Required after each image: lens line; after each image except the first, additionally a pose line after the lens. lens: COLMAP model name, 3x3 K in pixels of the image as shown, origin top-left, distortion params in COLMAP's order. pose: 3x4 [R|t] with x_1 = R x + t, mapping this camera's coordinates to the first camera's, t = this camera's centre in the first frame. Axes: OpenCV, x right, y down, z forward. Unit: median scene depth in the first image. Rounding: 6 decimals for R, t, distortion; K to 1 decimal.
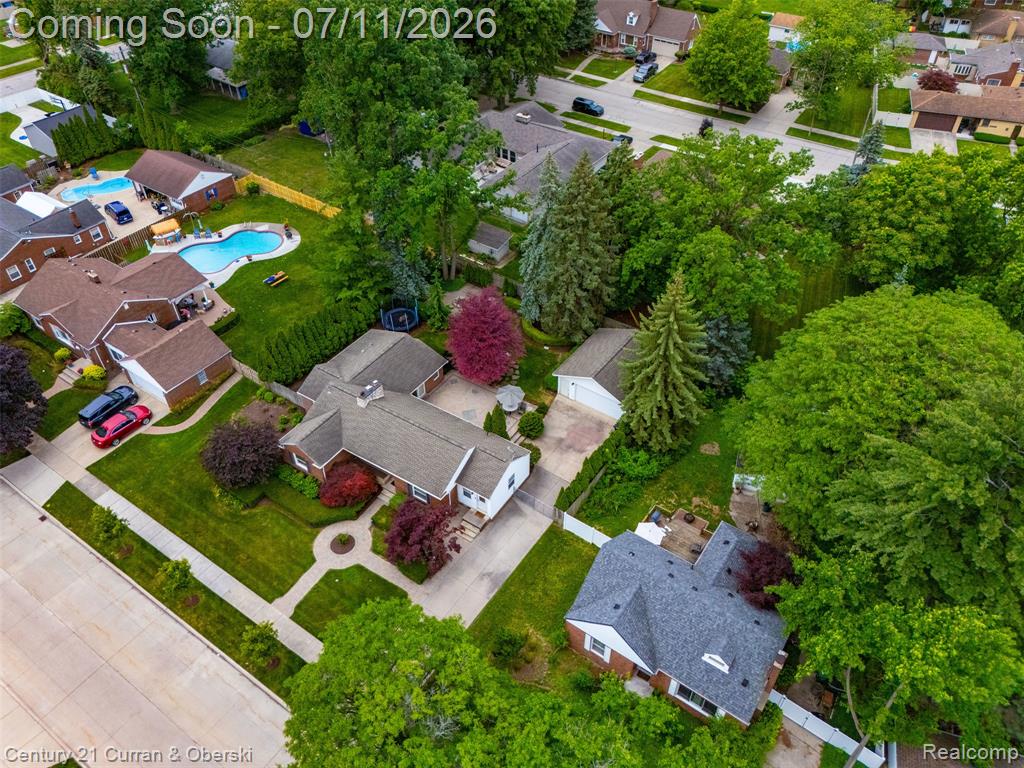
lens RADIAL K [[755.8, 0, 512.9], [0, 755.8, 386.8], [0, 0, 1]] dist [0.066591, -0.062611]
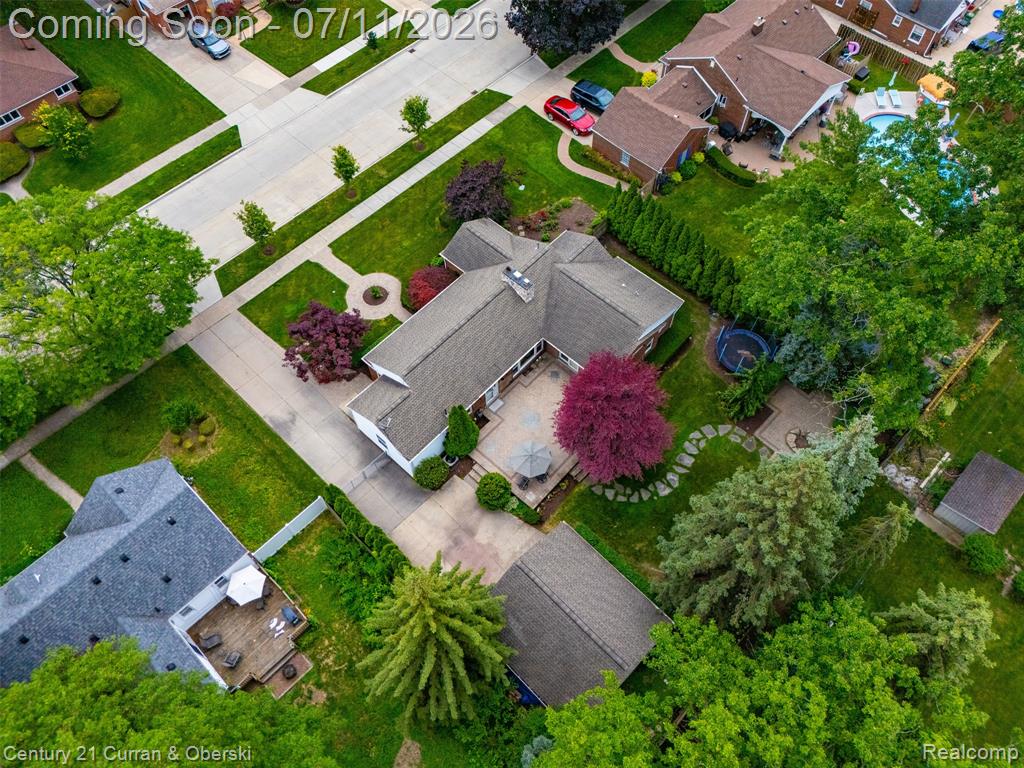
lens RADIAL K [[755.8, 0, 512.3], [0, 755.8, 383.4], [0, 0, 1]] dist [0.066591, -0.062611]
pose [[-0.159391, 0.851845, -0.498954, 0.304893], [-0.661380, 0.283086, 0.694578, -0.510709], [0.732919, 0.440708, 0.518272, 0.612725]]
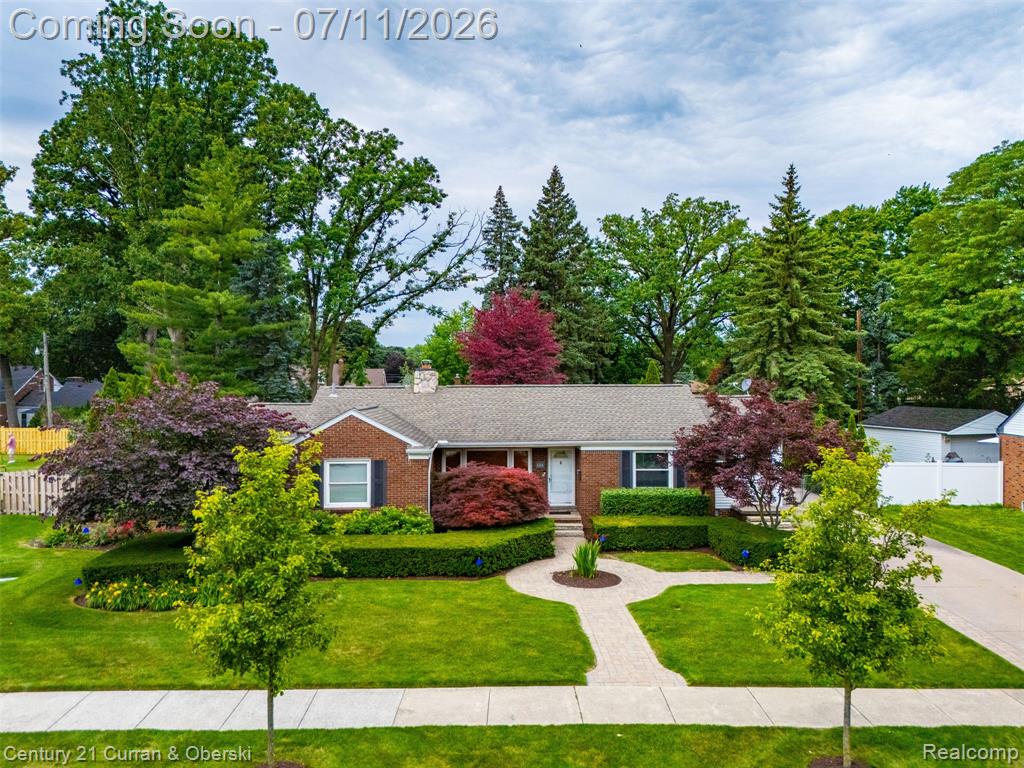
lens RADIAL K [[755.8, 0, 511.2], [0, 755.8, 381.6], [0, 0, 1]] dist [0.066591, -0.062611]
pose [[0.814604, -0.000198, 0.580018, -0.418098], [0.391147, 0.738580, -0.549094, 0.291906], [-0.428281, 0.674166, 0.601727, 0.674247]]
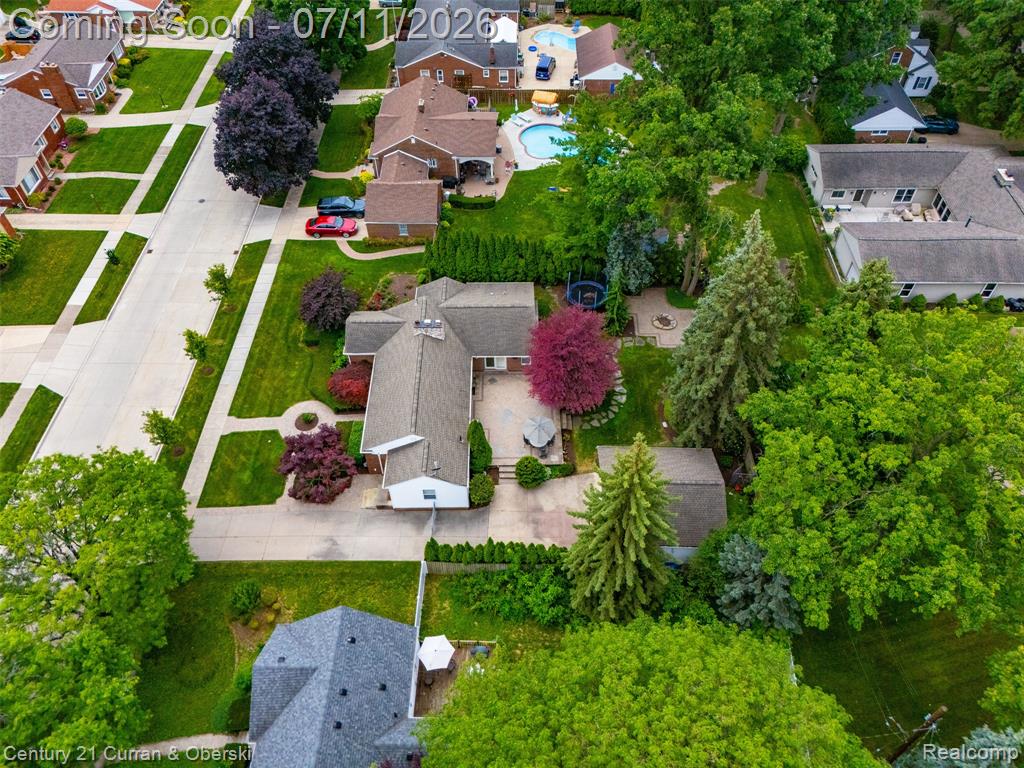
lens RADIAL K [[755.8, 0, 512.3], [0, 755.8, 382.9], [0, 0, 1]] dist [0.066591, -0.062611]
pose [[0.556502, 0.627314, -0.544777, 0.428680], [-0.556151, 0.768383, 0.316676, -0.294873], [0.617253, 0.126748, 0.776488, 0.324481]]
